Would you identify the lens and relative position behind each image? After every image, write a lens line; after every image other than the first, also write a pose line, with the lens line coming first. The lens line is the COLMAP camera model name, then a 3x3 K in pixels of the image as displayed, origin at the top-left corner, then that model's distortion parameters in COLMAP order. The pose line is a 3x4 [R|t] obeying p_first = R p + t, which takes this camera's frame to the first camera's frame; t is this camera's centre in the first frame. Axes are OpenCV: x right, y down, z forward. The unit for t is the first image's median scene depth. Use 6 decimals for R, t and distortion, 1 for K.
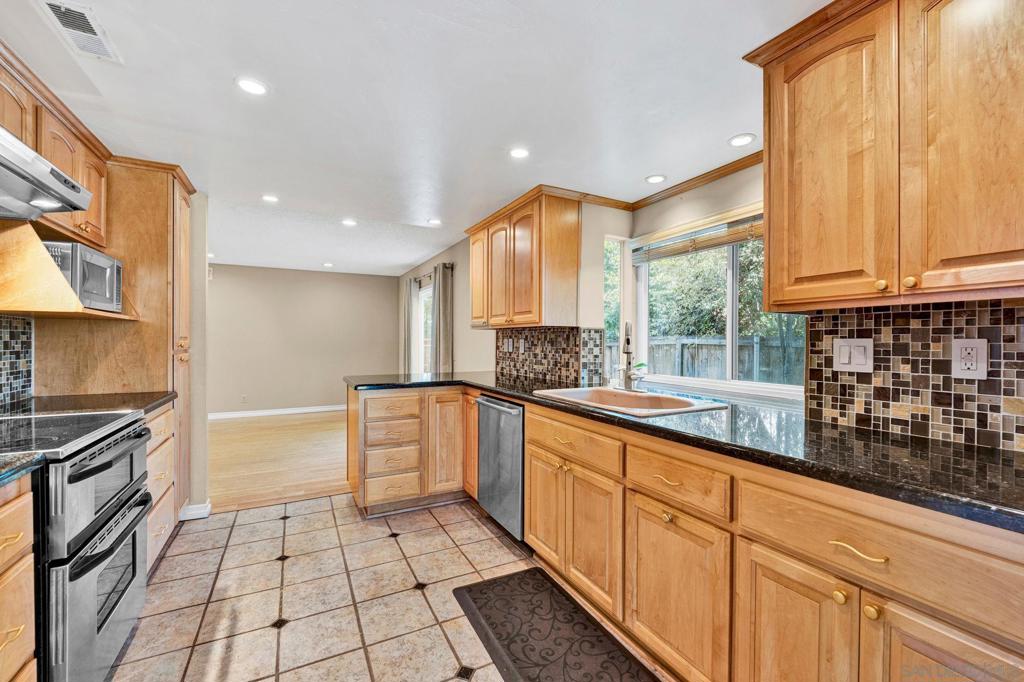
lens RADIAL K [[414.0, 0, 517.0], [0, 414.0, 339.1], [0, 0, 1]] dist [-0.001939, -0.000269]
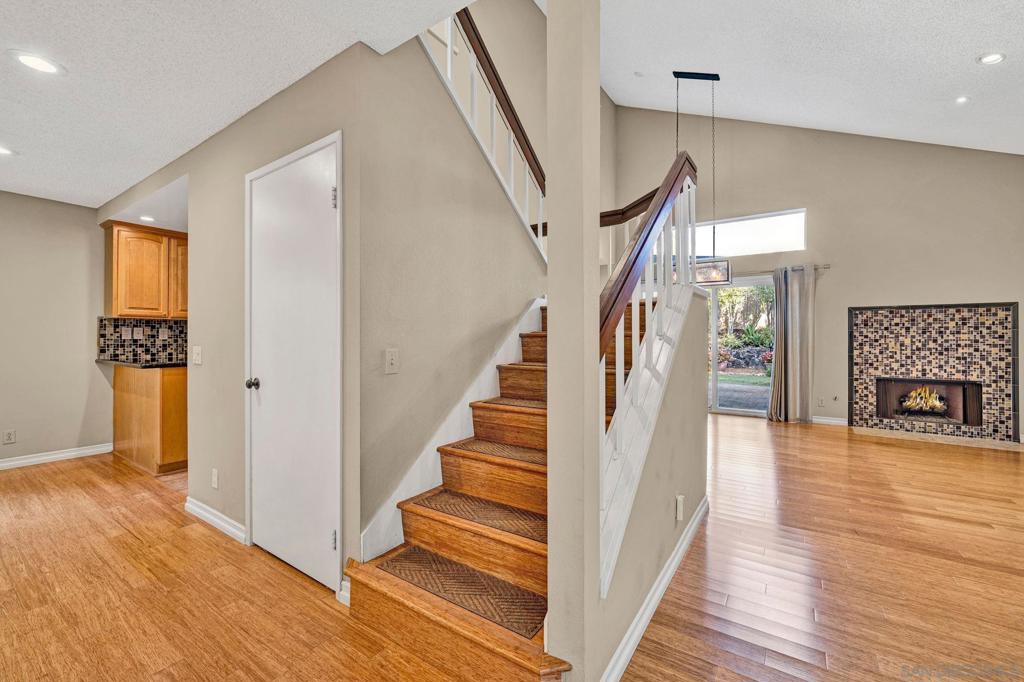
lens RADIAL K [[429.0, 0, 514.7], [0, 429.0, 337.0], [0, 0, 1]] dist [-0.003627, -0.000847]
pose [[-0.474008, 0.000499, 0.880520, -2.436932], [-0.005236, 0.999981, -0.003385, 0.037502], [-0.880505, -0.006215, -0.473996, 1.025825]]
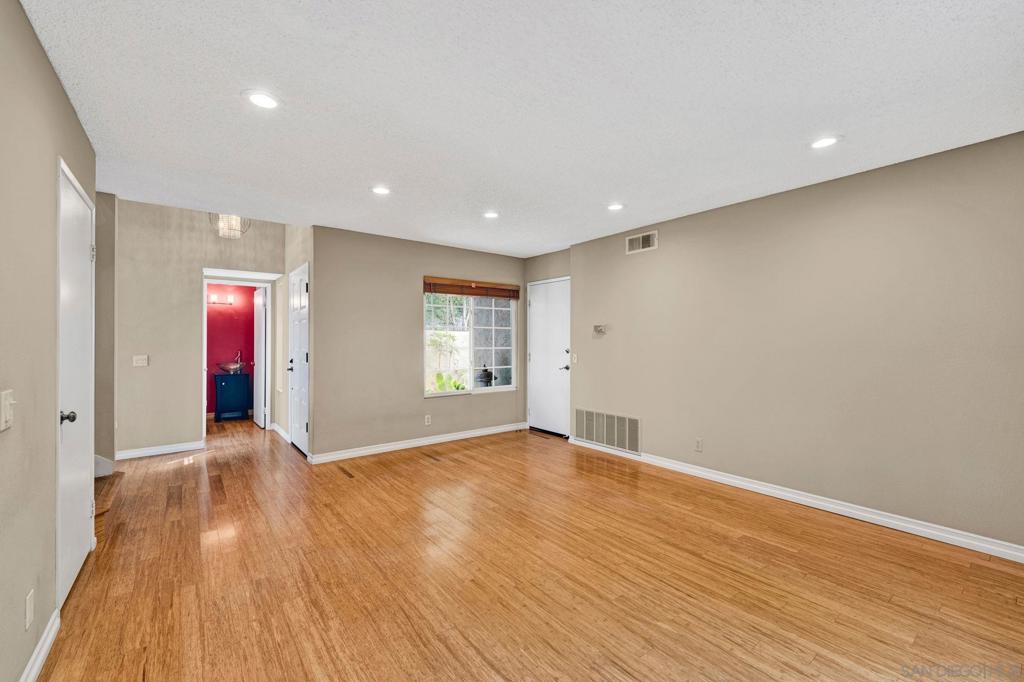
lens RADIAL K [[436.7, 0, 502.1], [0, 436.7, 343.5], [0, 0, 1]] dist [0.000021, 0.000004]
pose [[0.161715, 0.004161, -0.986829, -0.332984], [0.007023, 0.999961, 0.005368, 0.003383], [0.986813, -0.007798, 0.161679, 1.782726]]
